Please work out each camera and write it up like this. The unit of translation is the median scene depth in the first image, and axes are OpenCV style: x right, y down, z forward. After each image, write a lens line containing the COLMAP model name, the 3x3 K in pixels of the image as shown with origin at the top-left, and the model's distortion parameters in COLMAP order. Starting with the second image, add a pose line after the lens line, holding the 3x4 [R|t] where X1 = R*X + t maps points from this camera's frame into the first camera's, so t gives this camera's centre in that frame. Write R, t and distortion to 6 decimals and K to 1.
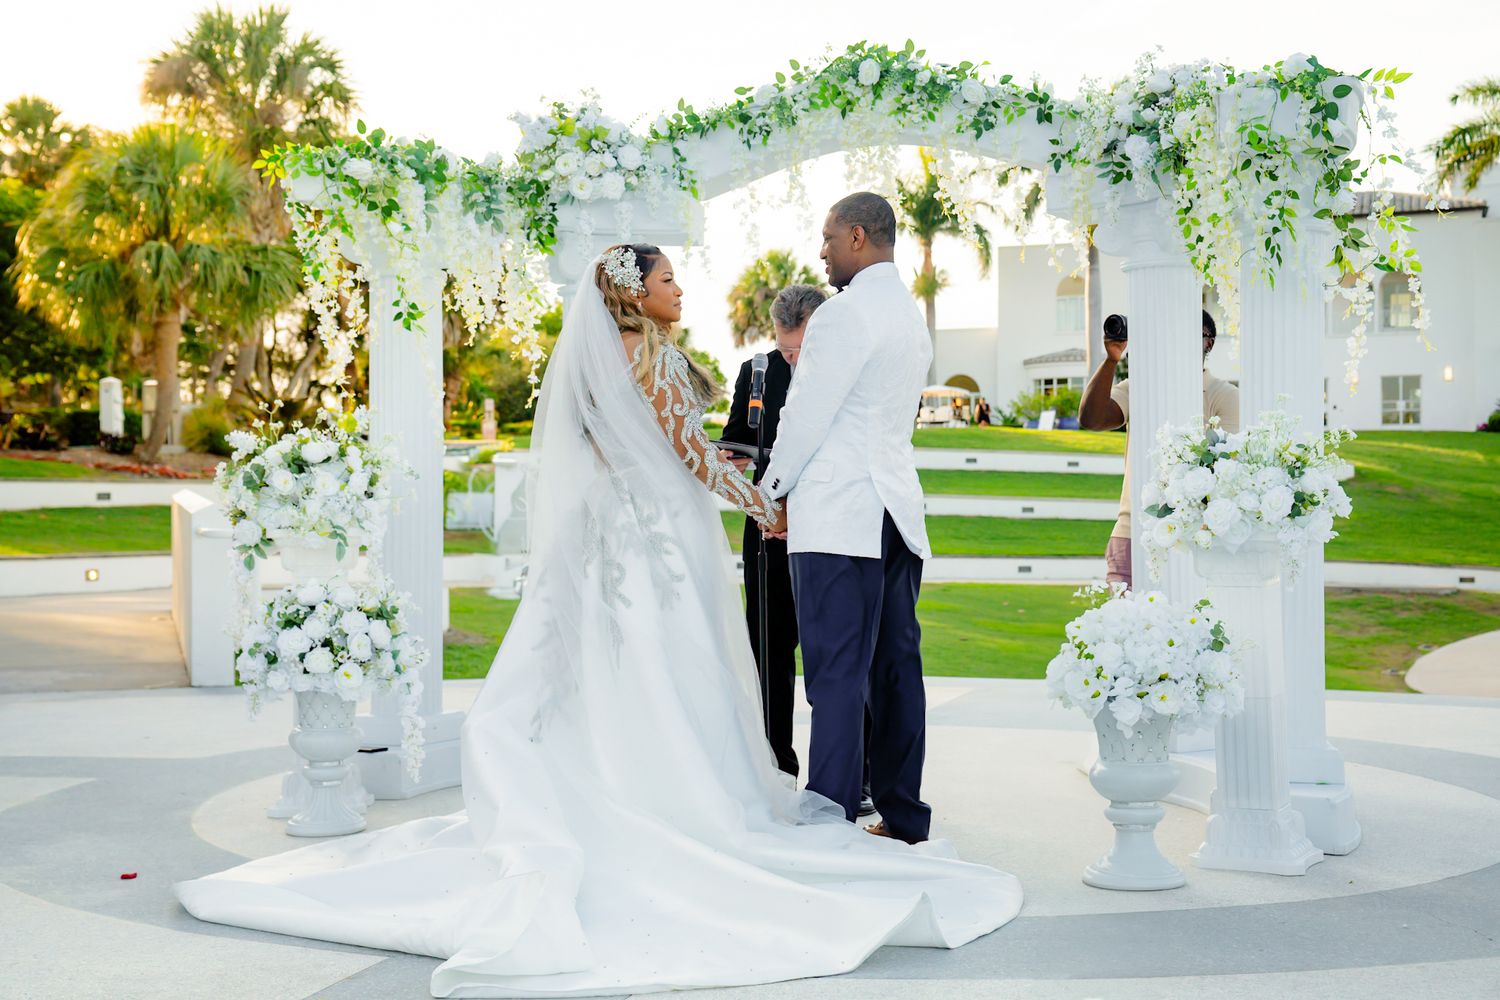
lens RADIAL K [[2012.4, 0, 747.3], [0, 2012.4, 502.4], [0, 0, 1]] dist [0.205161, 0.000000]
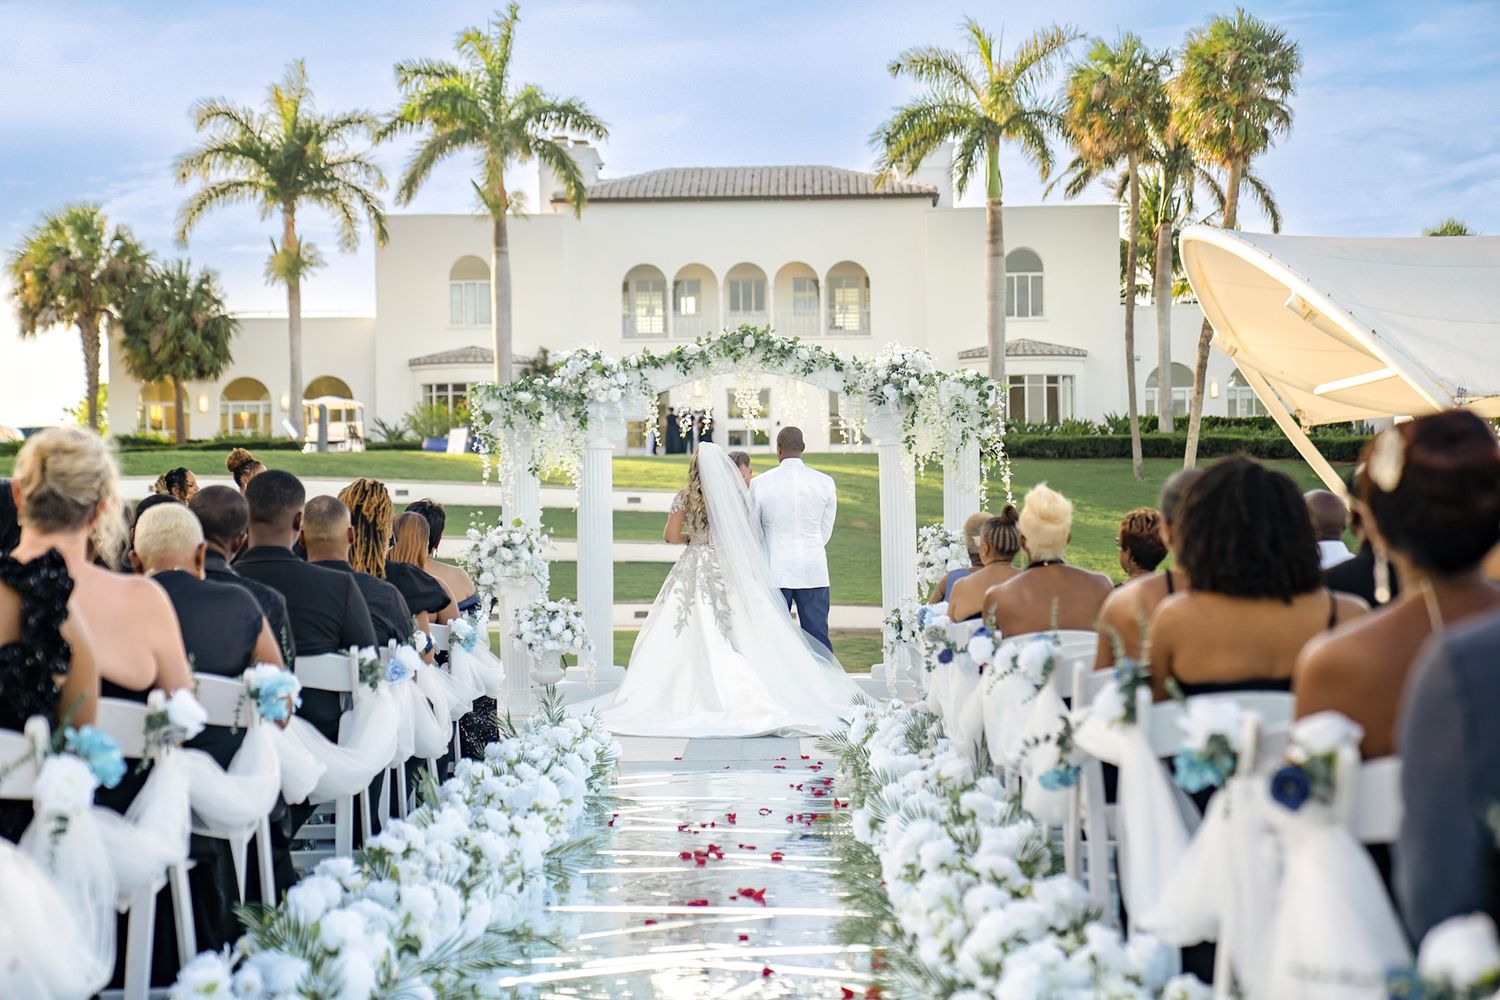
lens RADIAL K [[3021.7, 0, 750.4], [0, 3021.7, 498.2], [0, 0, 1]] dist [-0.042744, 0.000000]
pose [[0.958141, -0.001558, 0.286291, -0.102887], [0.004758, 0.999934, -0.010479, -0.003905], [-0.286256, 0.011403, 0.958085, -0.238195]]
